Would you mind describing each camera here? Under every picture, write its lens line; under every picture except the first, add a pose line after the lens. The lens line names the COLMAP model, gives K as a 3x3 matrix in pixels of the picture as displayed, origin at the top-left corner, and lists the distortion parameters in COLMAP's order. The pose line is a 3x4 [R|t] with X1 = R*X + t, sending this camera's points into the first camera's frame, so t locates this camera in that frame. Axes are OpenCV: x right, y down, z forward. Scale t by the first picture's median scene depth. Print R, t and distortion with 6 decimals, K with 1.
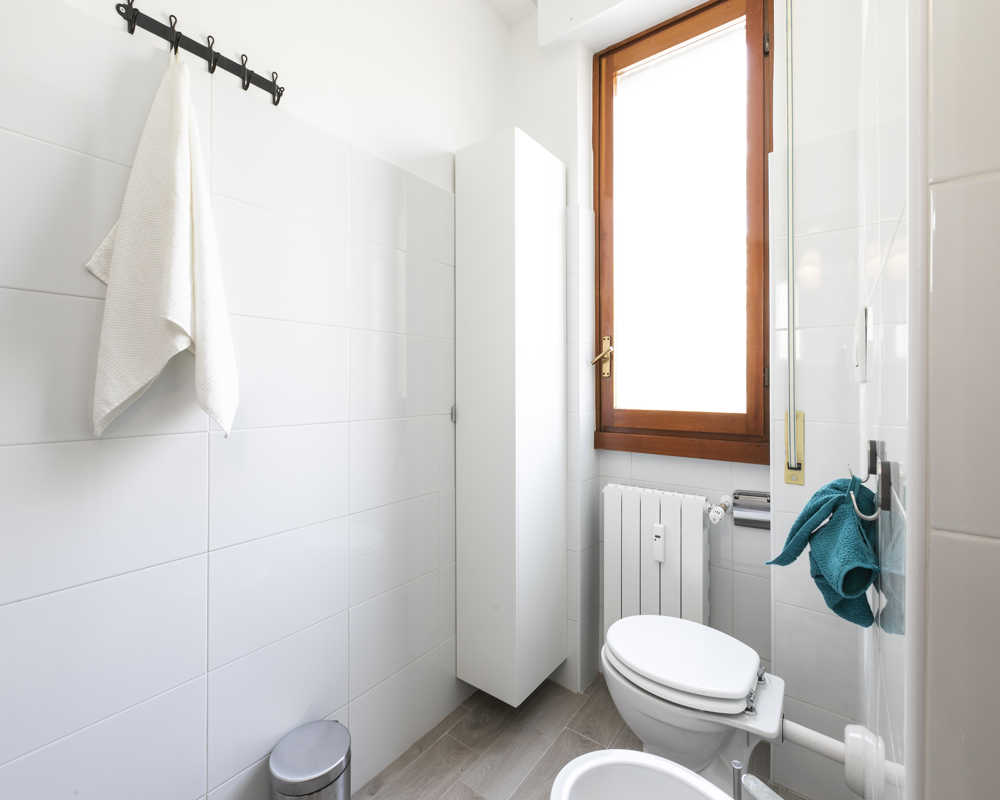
lens RADIAL K [[448.0, 0, 500.0], [0, 448.0, 385.1], [0, 0, 1]] dist [0.002138, -0.000023]
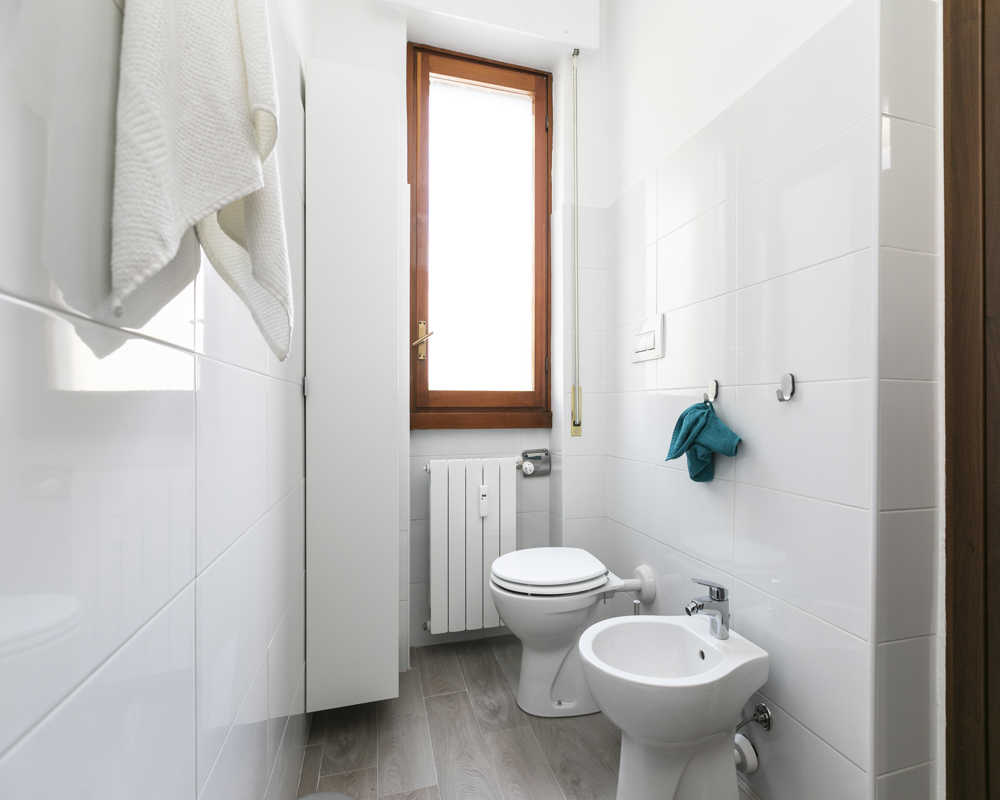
lens RADIAL K [[448.0, 0, 503.4], [0, 448.0, 404.6], [0, 0, 1]] dist [0.002138, -0.000023]
pose [[0.620564, 0.001399, 0.784155, -0.569188], [-0.003989, 0.999991, 0.001373, 0.104230], [-0.784146, -0.003980, 0.620564, 0.247548]]
